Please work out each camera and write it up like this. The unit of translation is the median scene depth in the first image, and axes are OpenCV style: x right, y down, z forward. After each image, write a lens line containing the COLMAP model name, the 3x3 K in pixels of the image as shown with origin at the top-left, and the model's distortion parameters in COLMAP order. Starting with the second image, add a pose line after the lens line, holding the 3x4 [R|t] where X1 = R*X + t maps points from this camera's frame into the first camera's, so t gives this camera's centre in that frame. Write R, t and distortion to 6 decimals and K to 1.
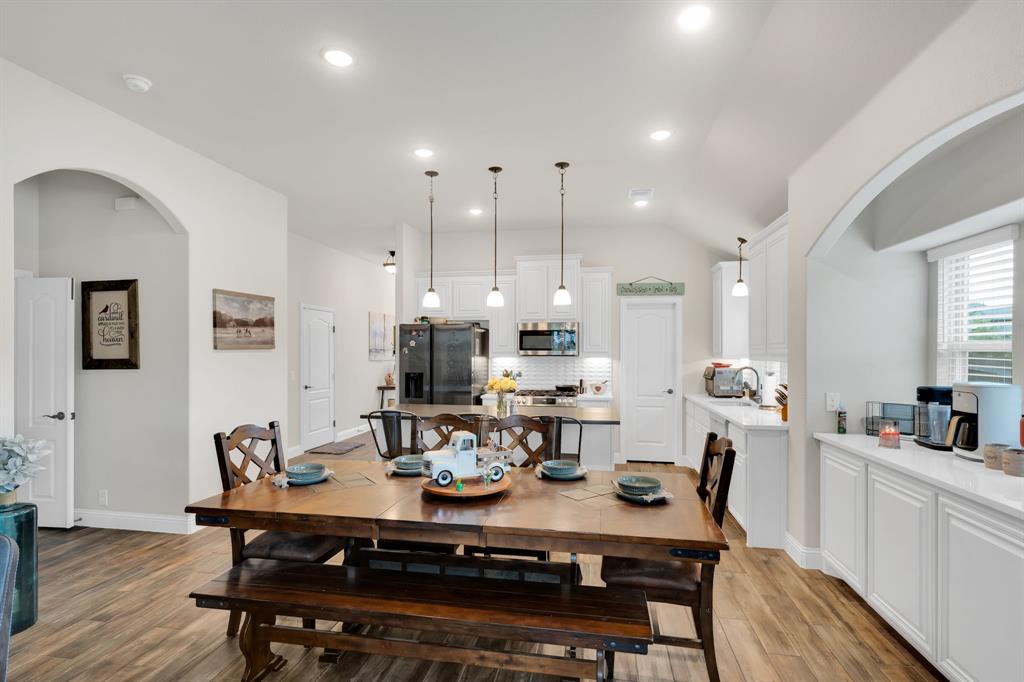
lens RADIAL K [[498.3, 0, 508.7], [0, 498.3, 355.9], [0, 0, 1]] dist [0.003523, -0.000368]
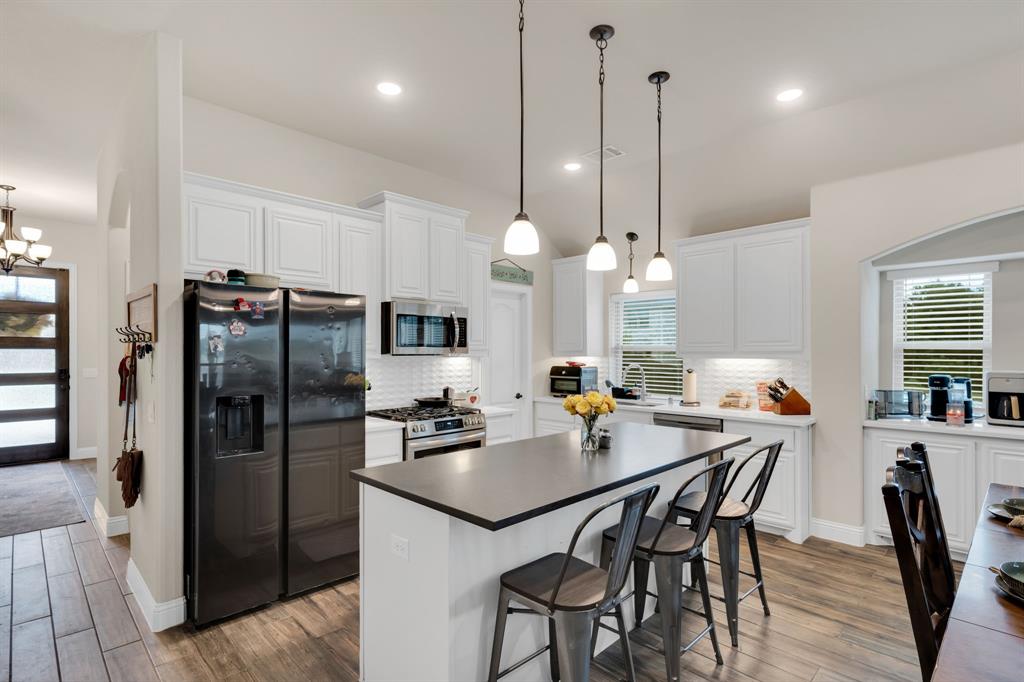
lens RADIAL K [[498.3, 0, 508.7], [0, 498.3, 355.9], [0, 0, 1]] dist [0.003523, -0.000368]
pose [[0.572450, -0.007076, 0.819909, -0.424504], [0.006077, 0.999972, 0.004388, -0.001476], [-0.819917, 0.002471, 0.572477, 0.571198]]
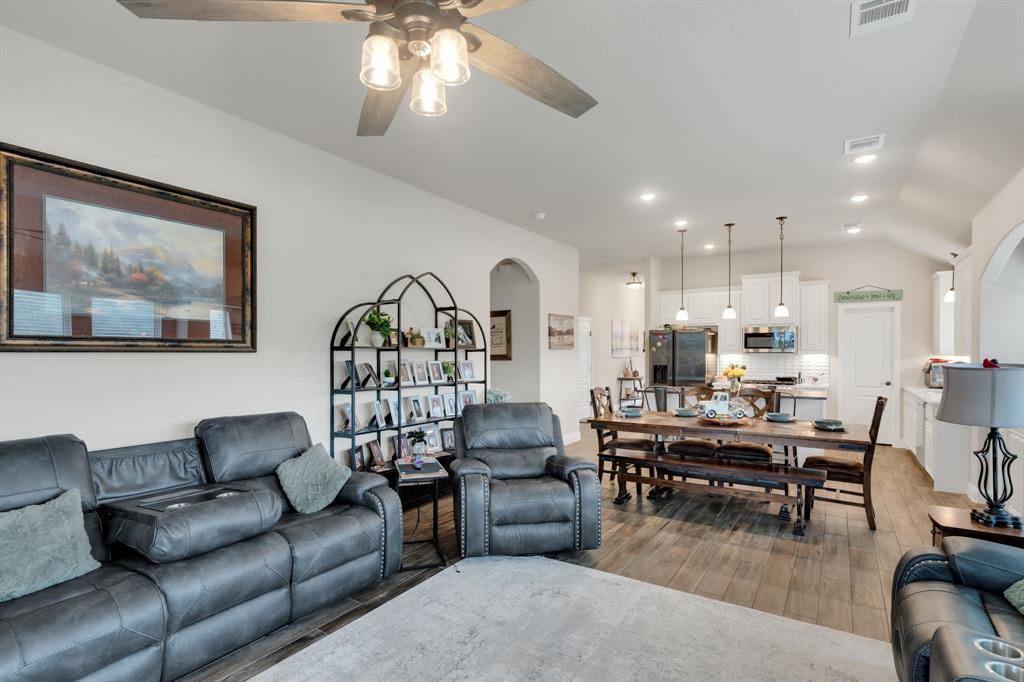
lens RADIAL K [[498.3, 0, 508.7], [0, 498.3, 355.9], [0, 0, 1]] dist [0.003523, -0.000368]
pose [[0.921087, 0.000662, -0.389355, -0.040350], [0.000065, 0.999998, 0.001855, 0.005469], [0.389356, -0.001734, 0.921086, -0.452150]]
